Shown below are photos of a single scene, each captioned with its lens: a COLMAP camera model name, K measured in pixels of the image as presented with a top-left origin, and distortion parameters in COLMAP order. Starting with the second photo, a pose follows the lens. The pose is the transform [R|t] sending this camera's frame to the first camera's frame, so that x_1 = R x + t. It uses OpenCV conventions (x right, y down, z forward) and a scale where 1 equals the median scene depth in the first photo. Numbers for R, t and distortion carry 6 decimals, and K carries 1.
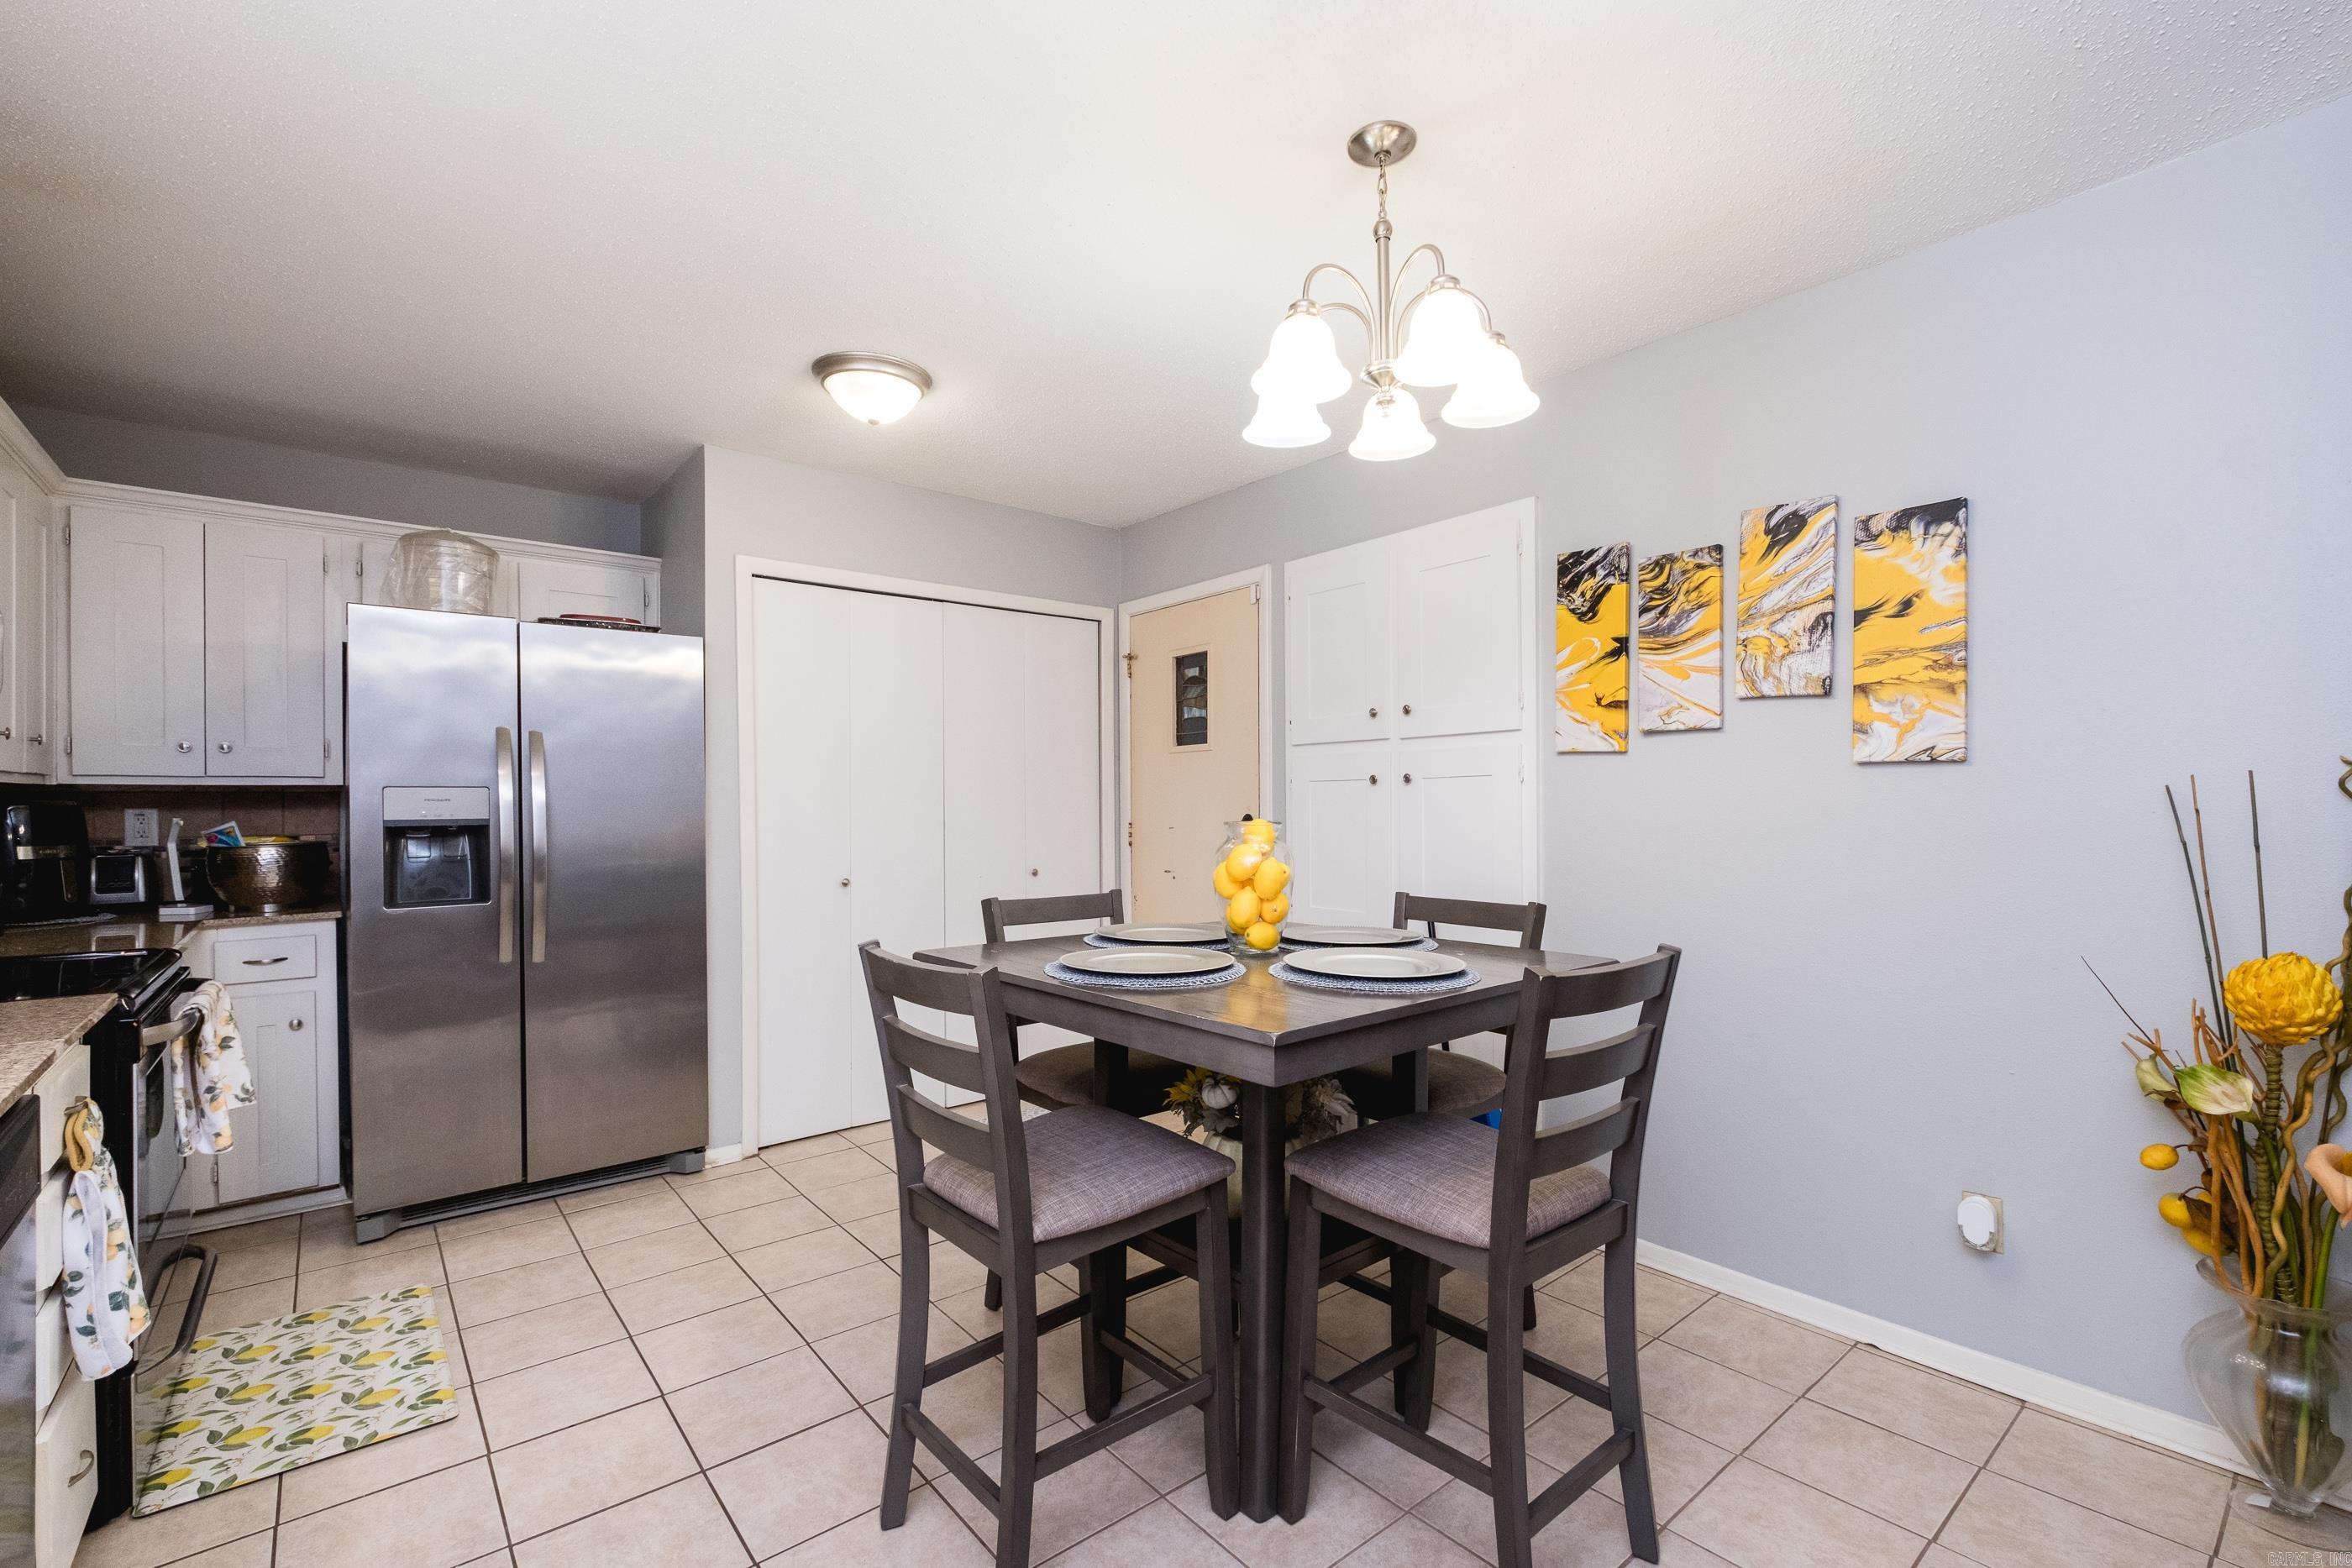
lens RADIAL K [[1019.1, 0, 1168.0], [0, 1019.1, 810.3], [0, 0, 1]] dist [0.007939, -0.000283]
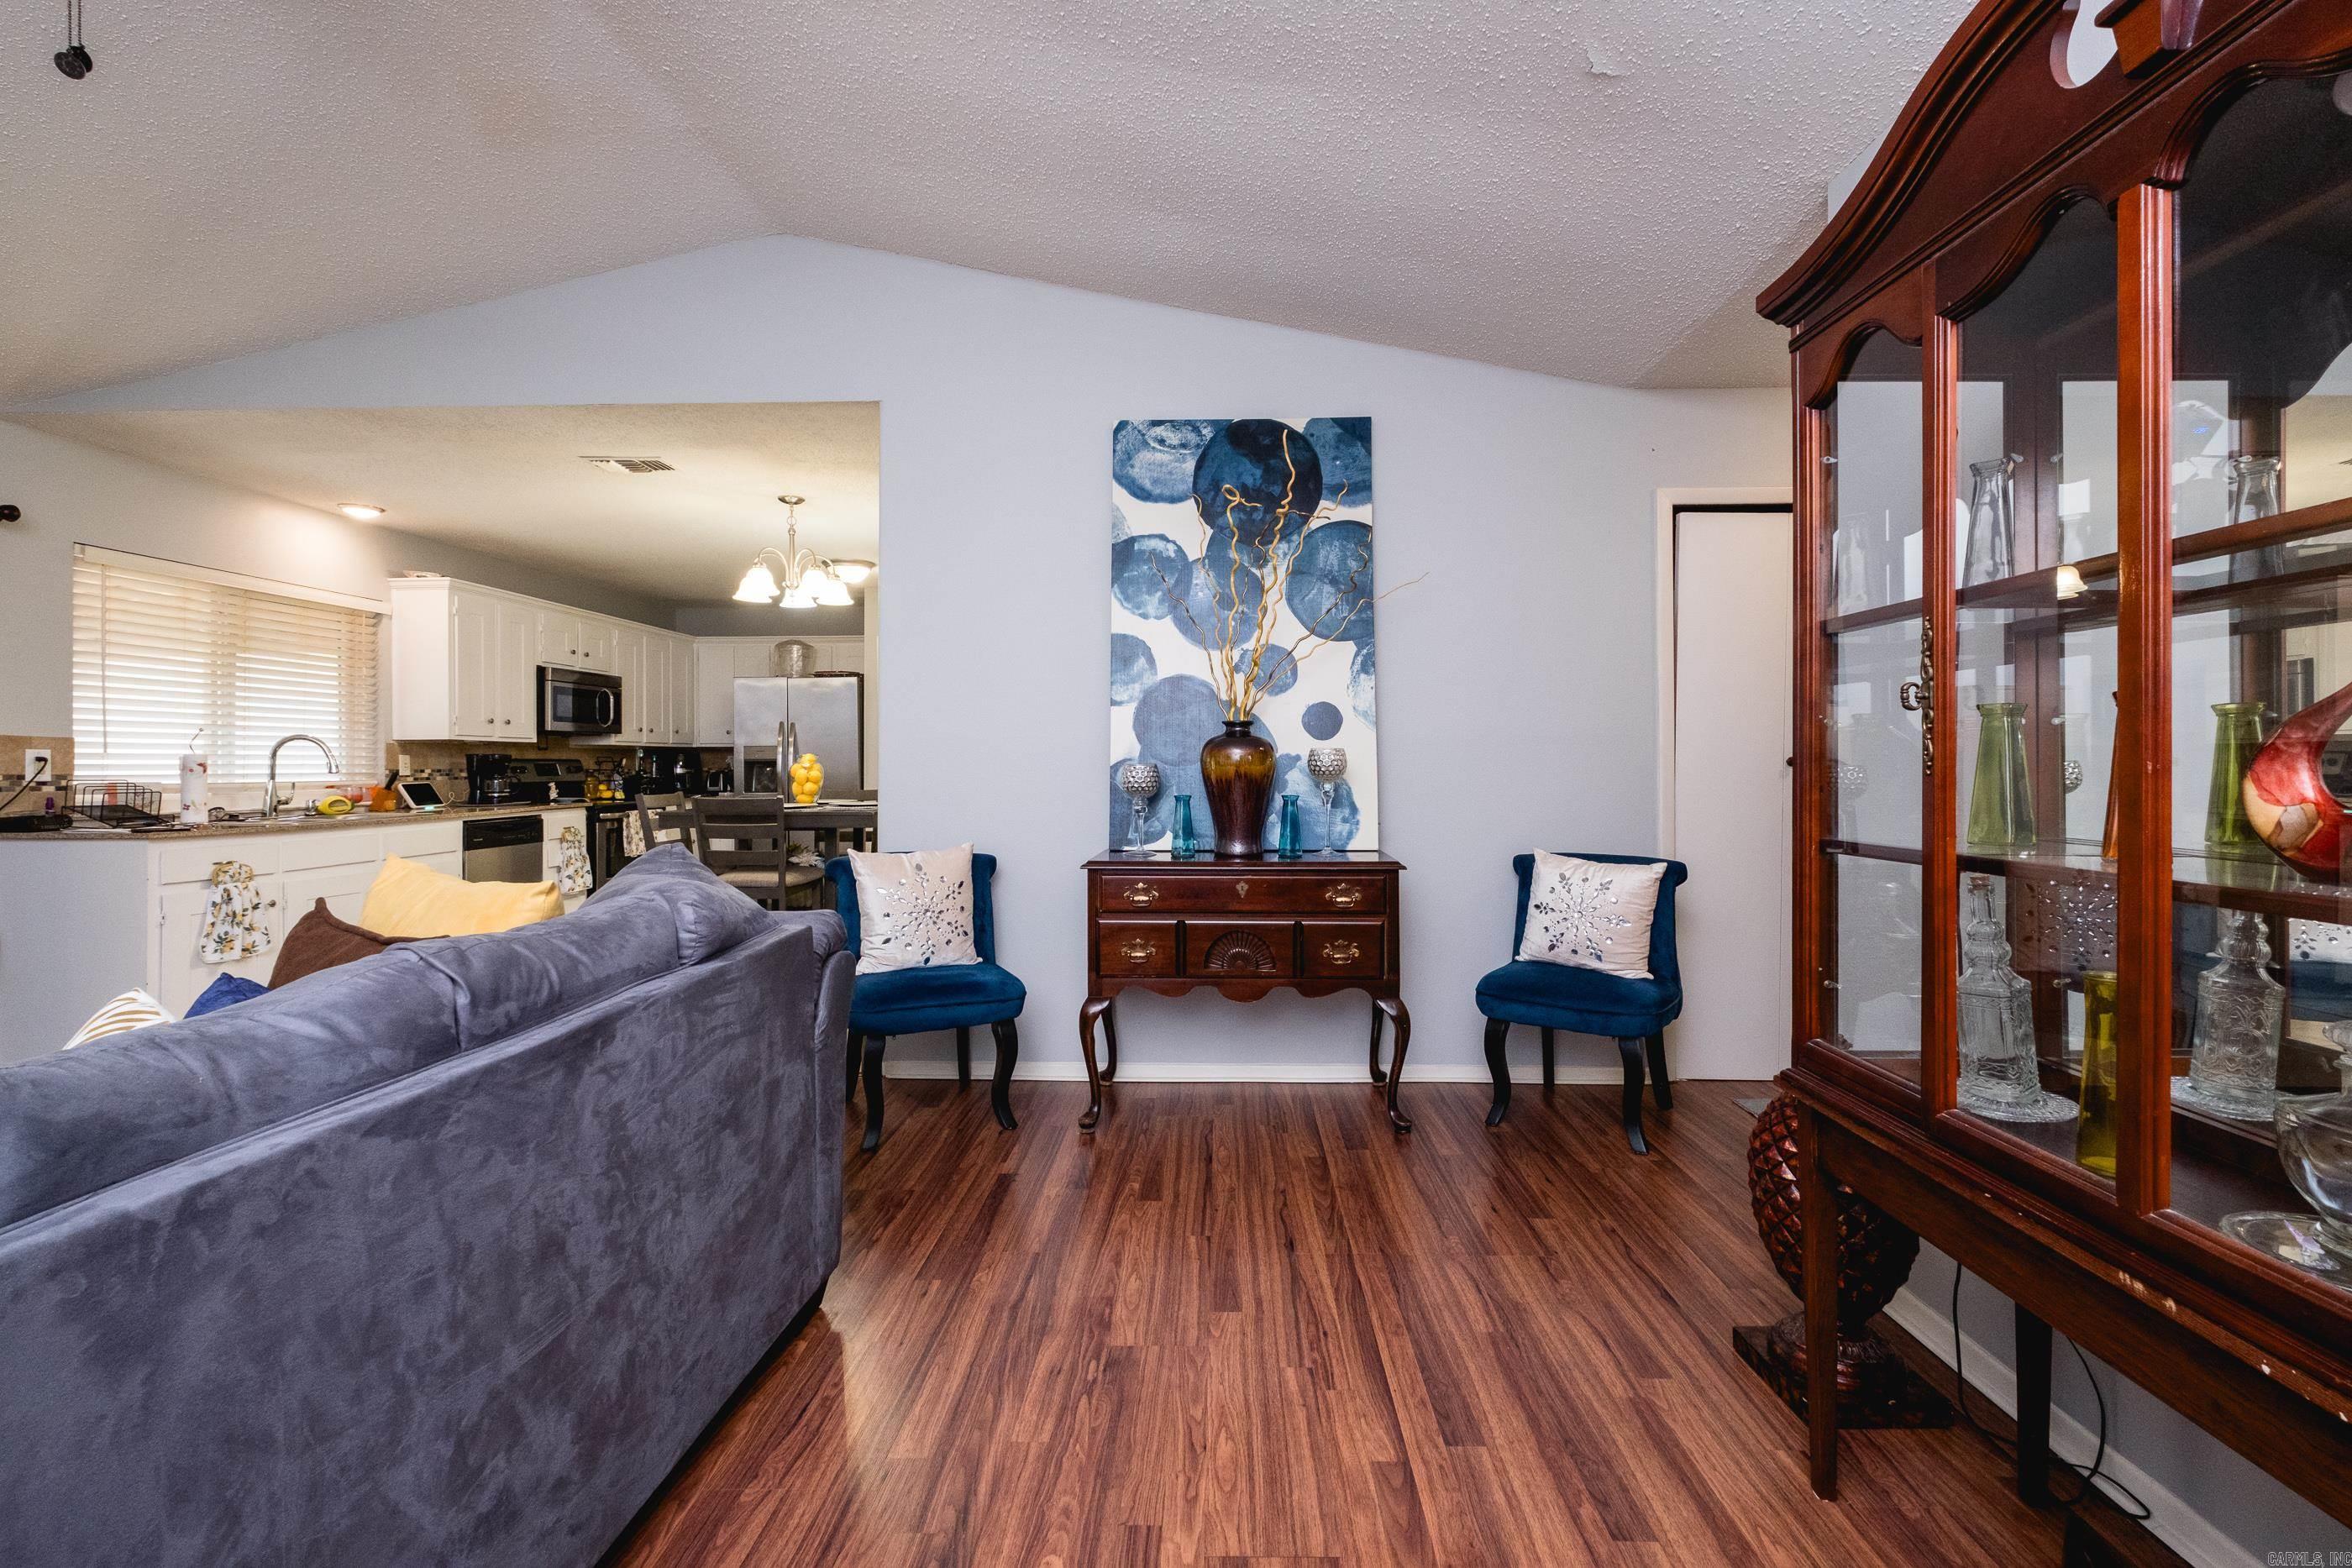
lens RADIAL K [[1024.8, 0, 1216.7], [0, 1024.8, 763.8], [0, 0, 1]] dist [-0.003561, -0.000925]
pose [[0.761425, -0.002438, -0.648248, 2.103561], [-0.000385, 0.999991, -0.004213, 0.036959], [0.648253, 0.003457, 0.761417, -0.236743]]
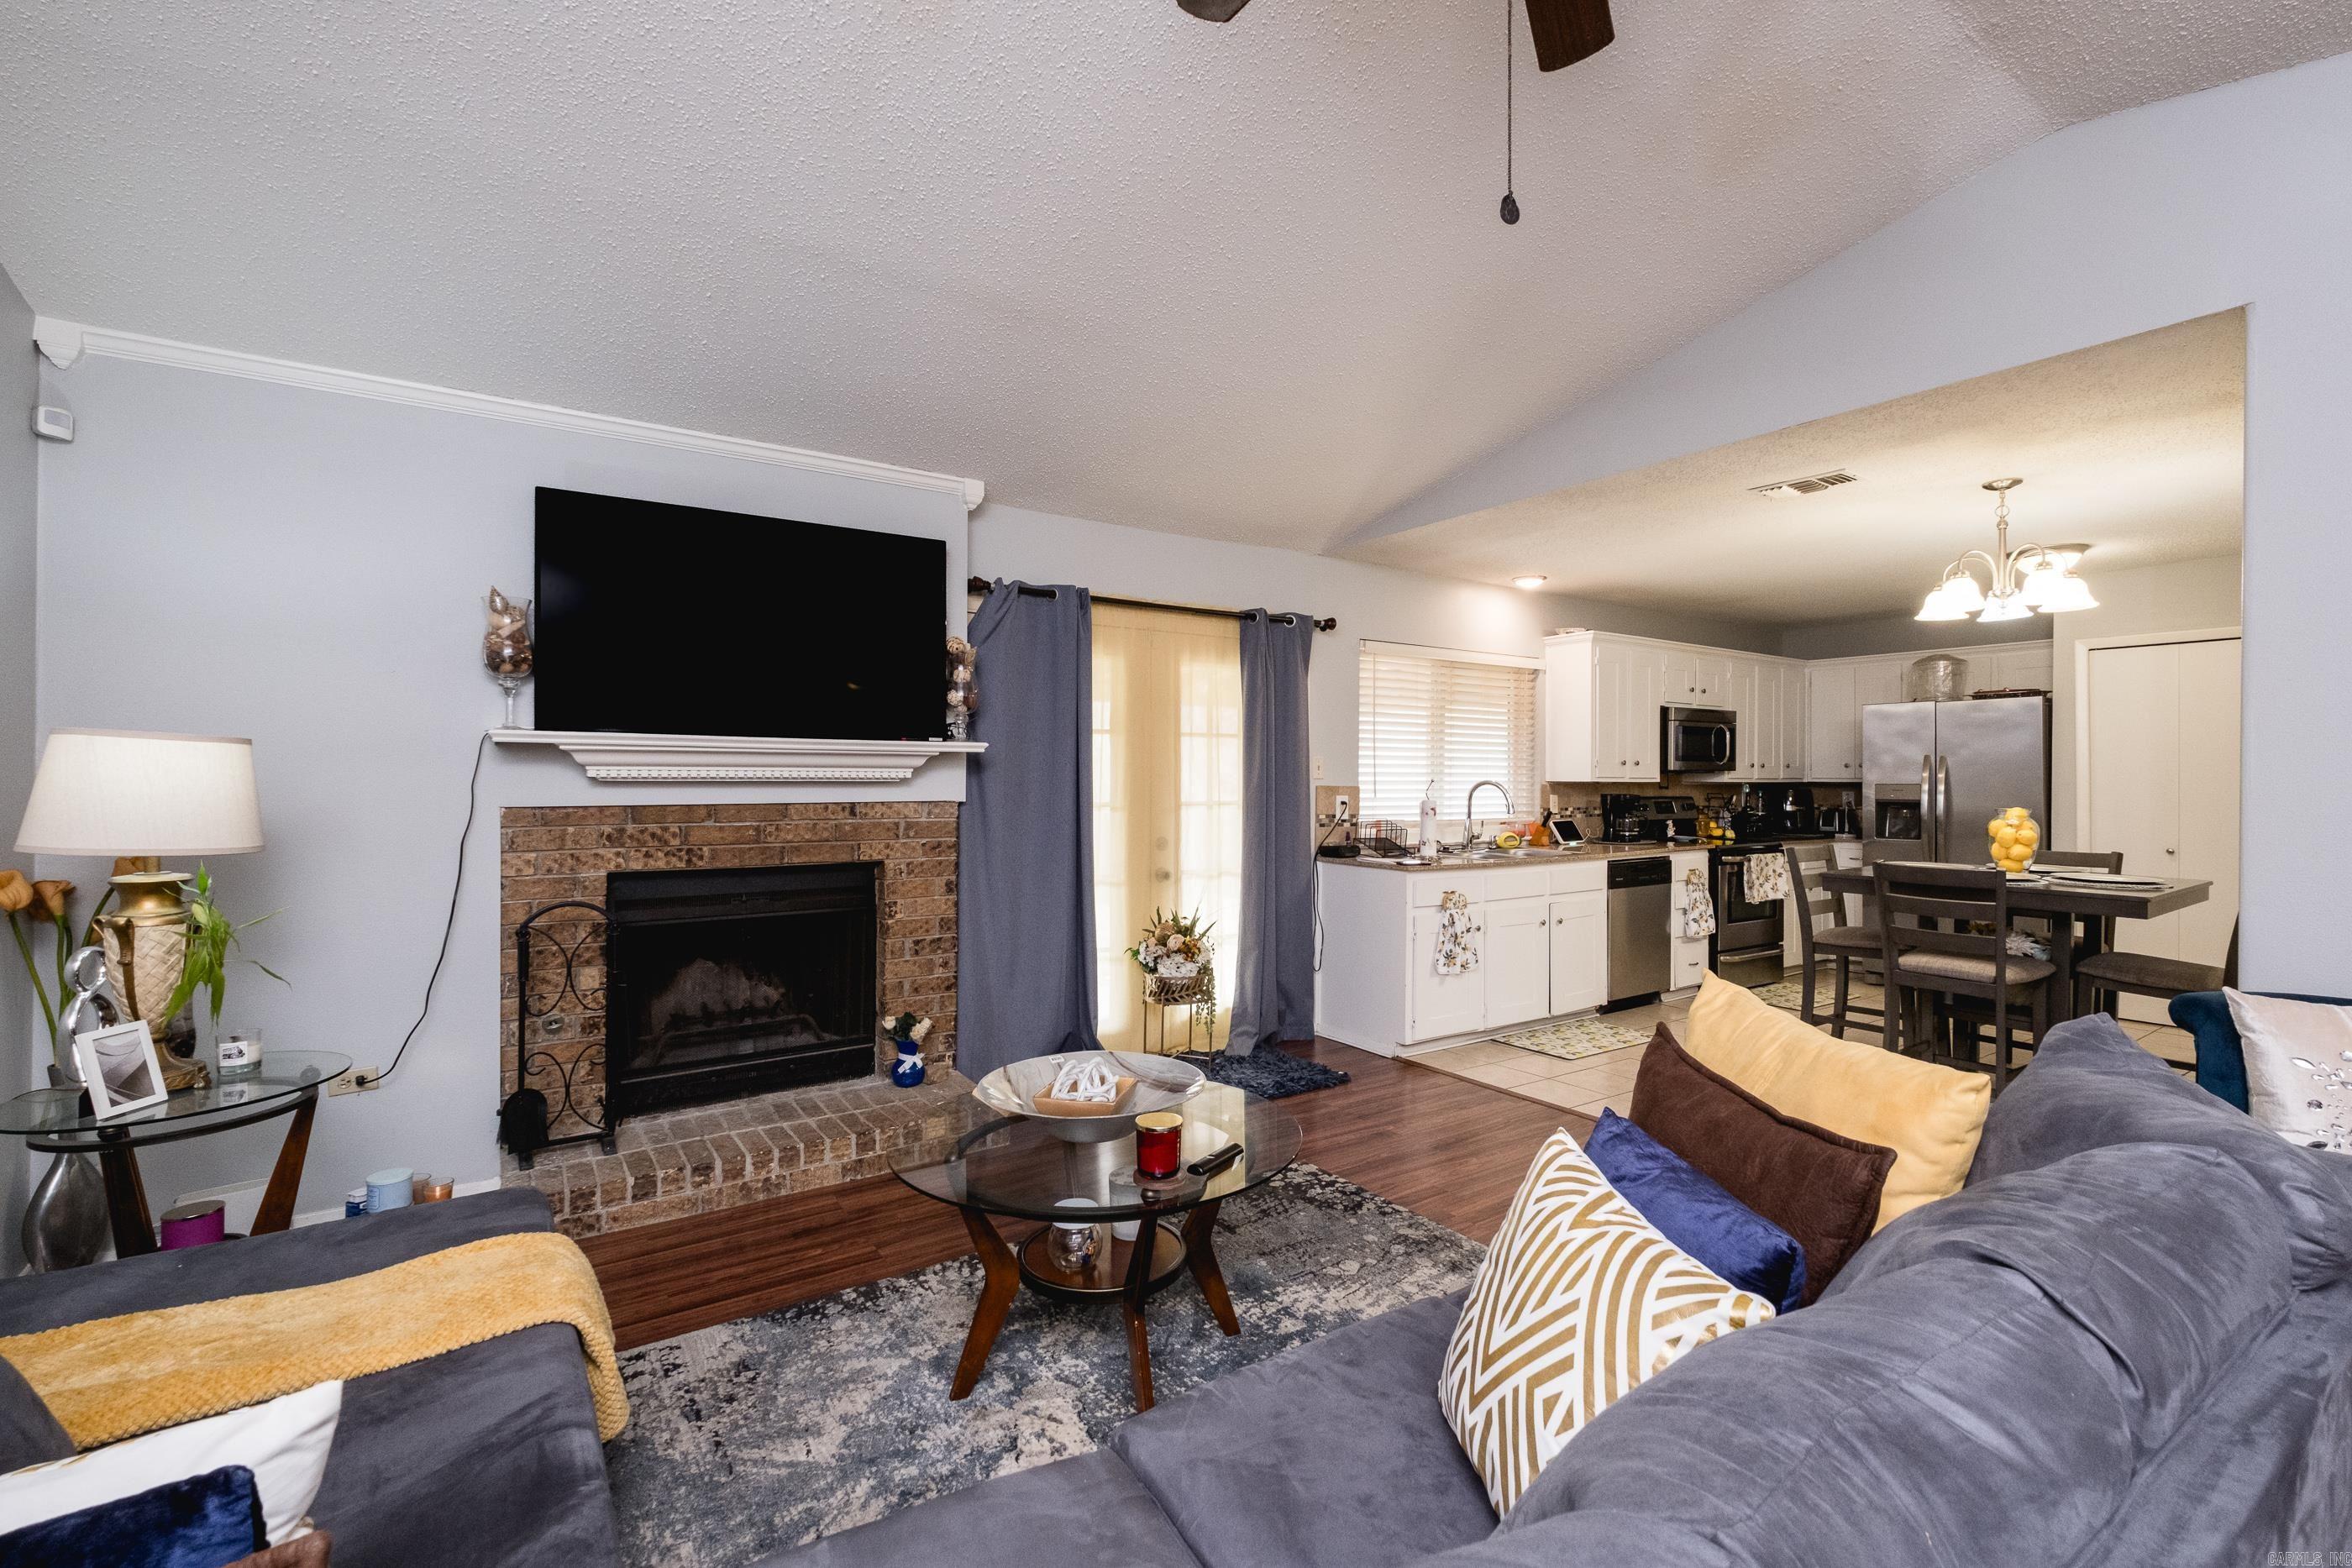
lens RADIAL K [[1016.3, 0, 1189.9], [0, 1016.3, 773.6], [0, 0, 1]] dist [0.018515, -0.013369]
pose [[-0.090386, -0.002841, -0.995903, 1.840309], [-0.010509, 0.999943, -0.001898, -0.029777], [0.995851, 0.010294, -0.090410, -0.345250]]
